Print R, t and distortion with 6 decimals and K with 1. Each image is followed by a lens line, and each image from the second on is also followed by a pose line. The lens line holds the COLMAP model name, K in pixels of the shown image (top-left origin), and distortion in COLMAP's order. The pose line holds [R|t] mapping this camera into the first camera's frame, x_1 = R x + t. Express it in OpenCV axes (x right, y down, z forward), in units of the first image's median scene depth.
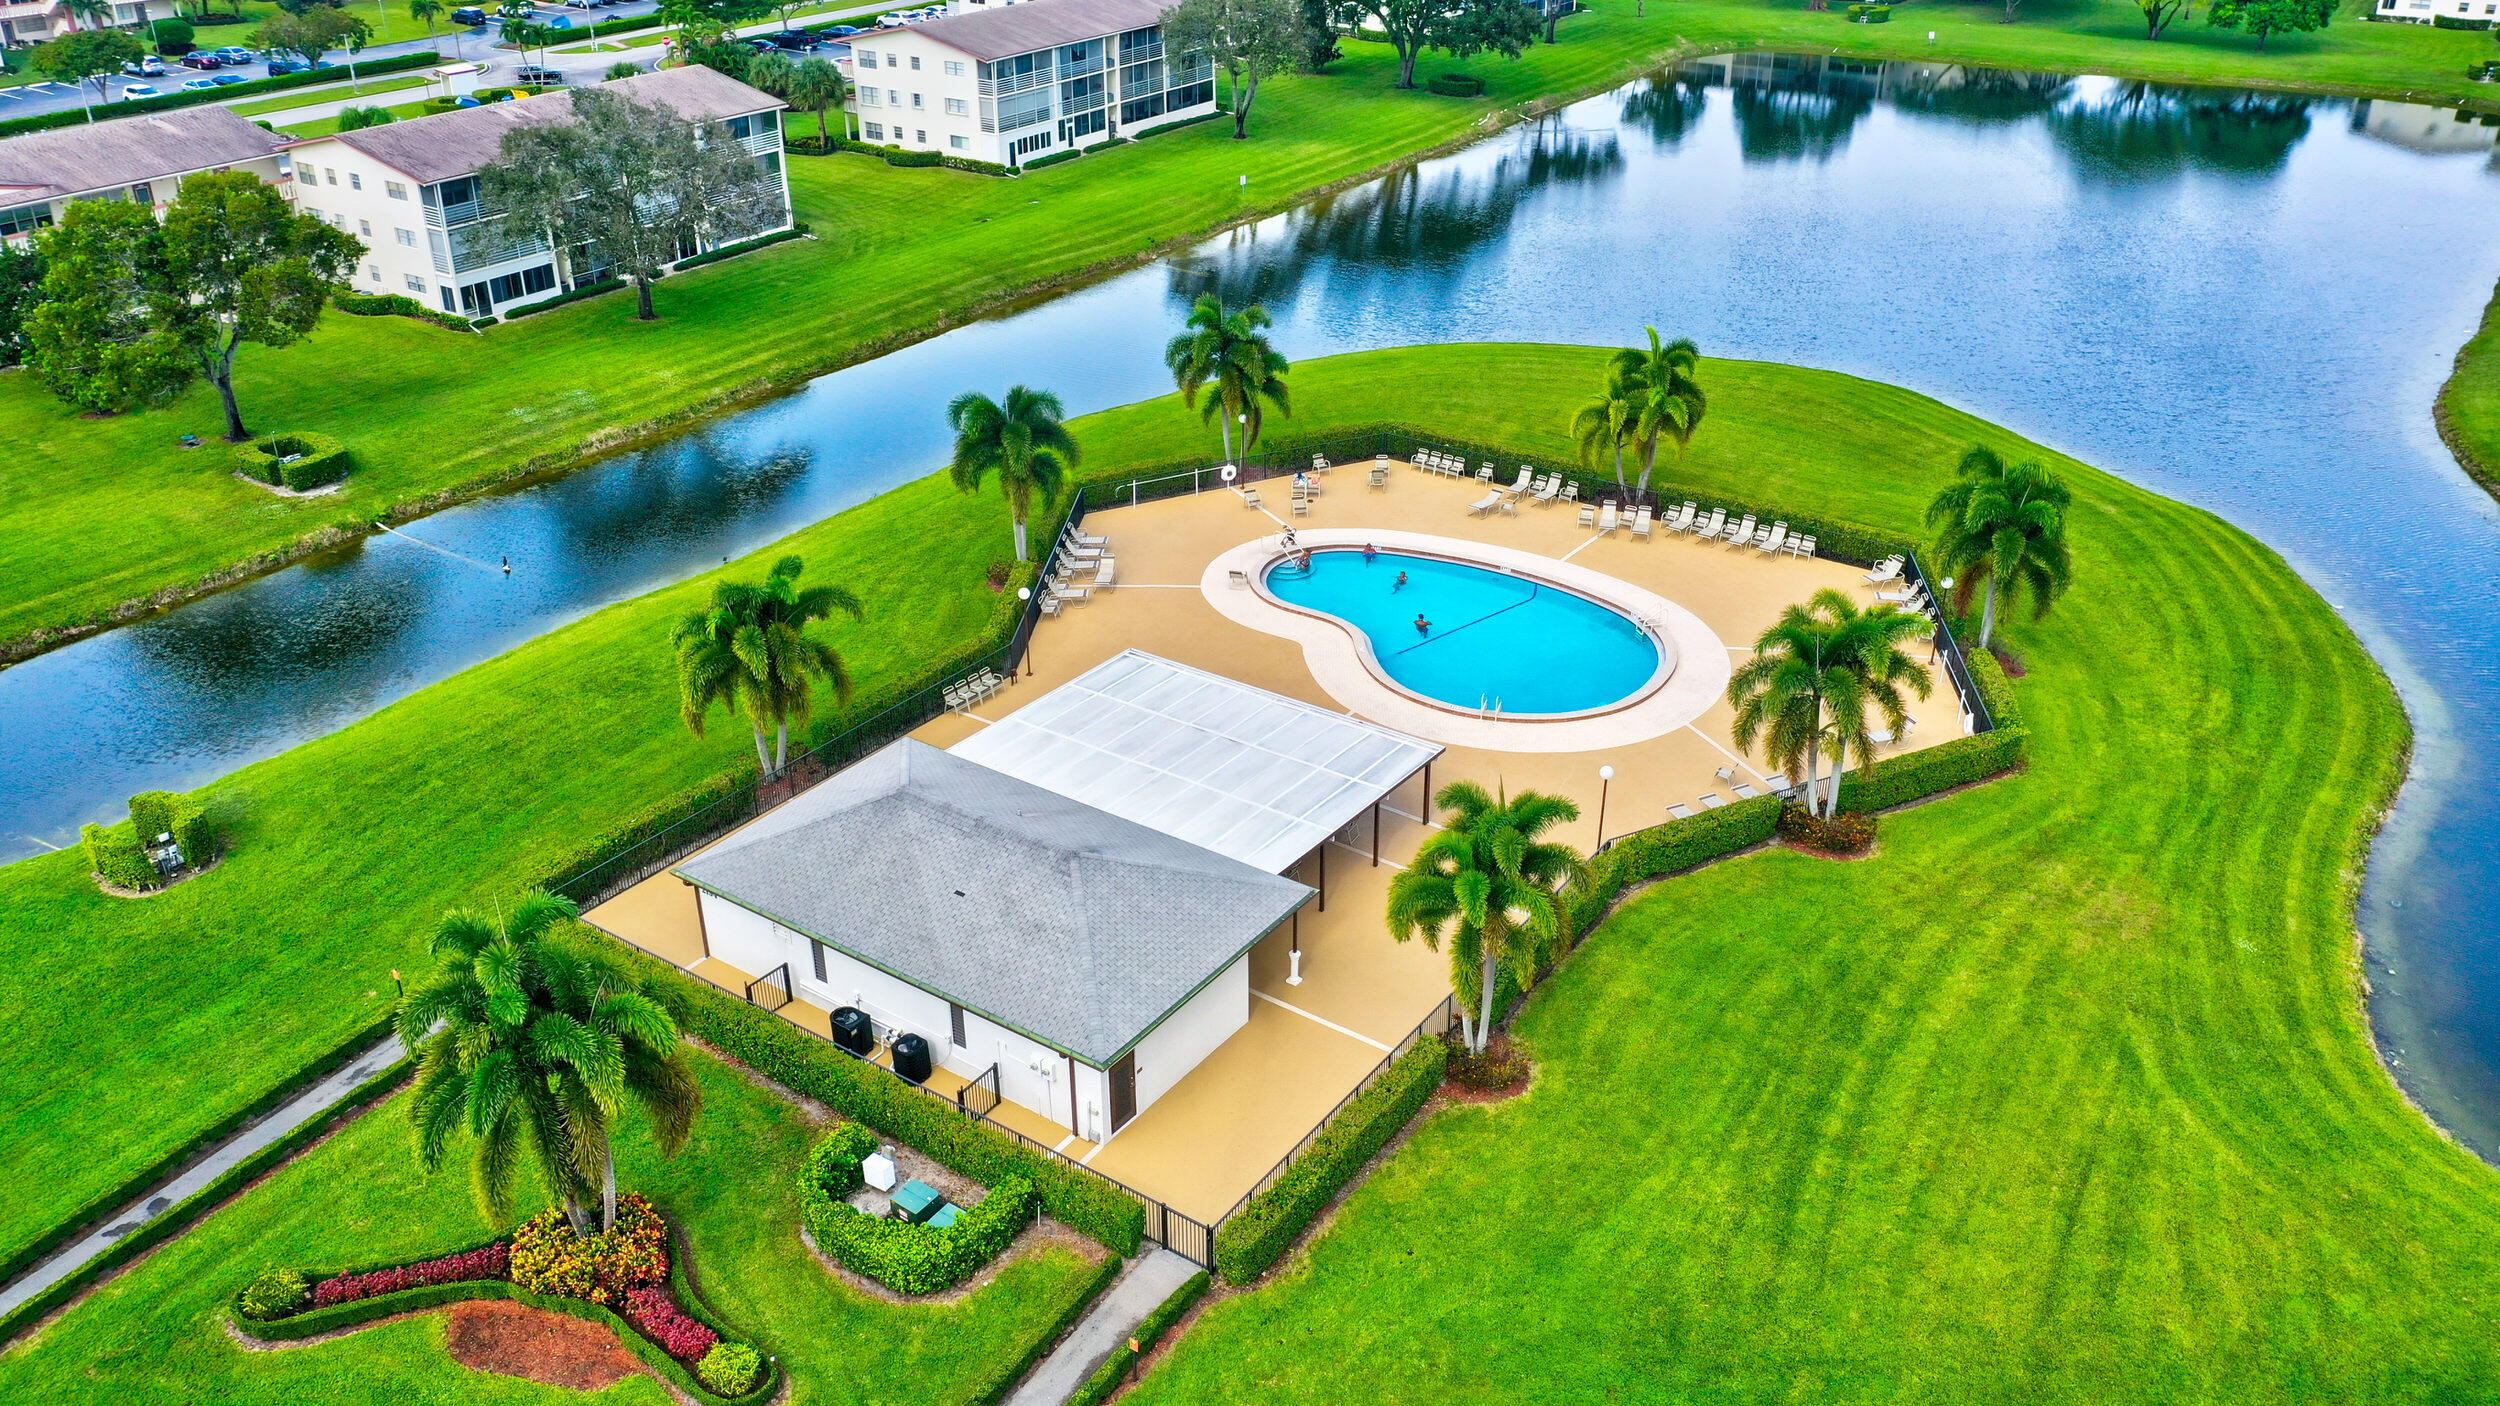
lens RADIAL K [[1961.4, 0, 1250.0], [0, 1961.4, 703.0], [0, 0, 1]] dist [-0.001562, -0.004477]
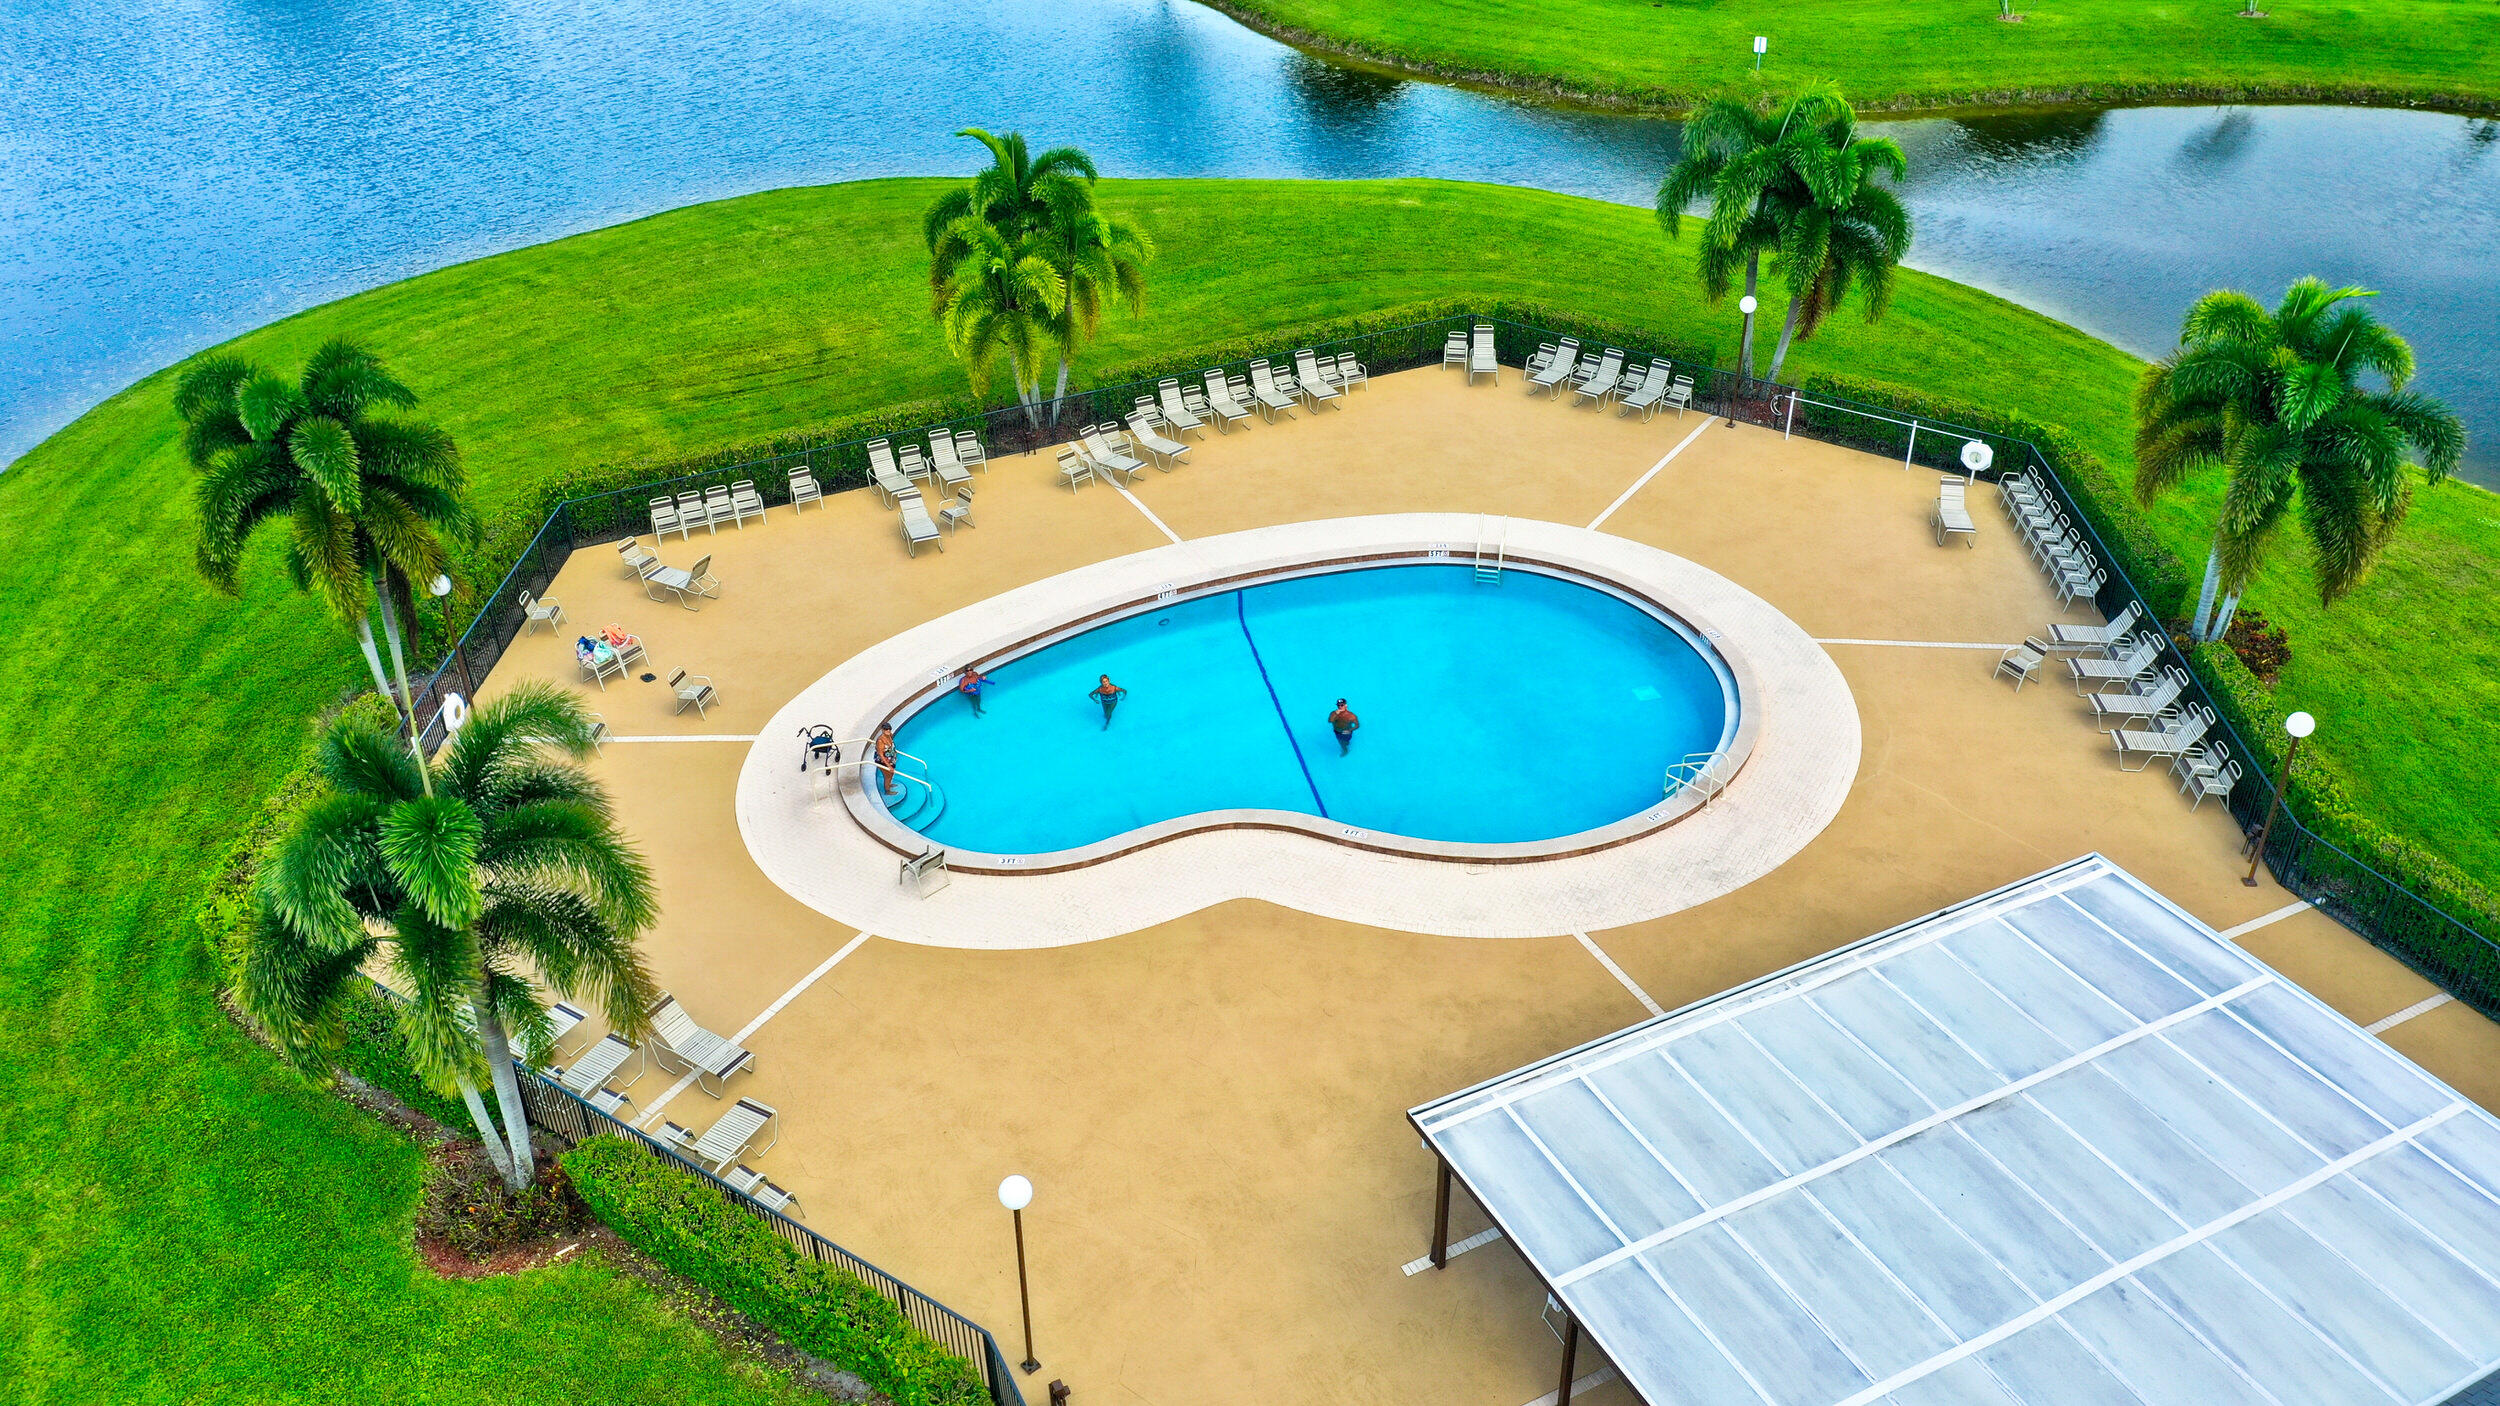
lens RADIAL K [[1961.4, 0, 1250.0], [0, 1961.4, 703.0], [0, 0, 1]] dist [-0.001562, -0.004477]
pose [[0.475409, -0.473434, 0.741516, -0.261307], [0.415306, 0.863803, 0.285245, -0.176403], [-0.775569, 0.172348, 0.607280, 0.613549]]
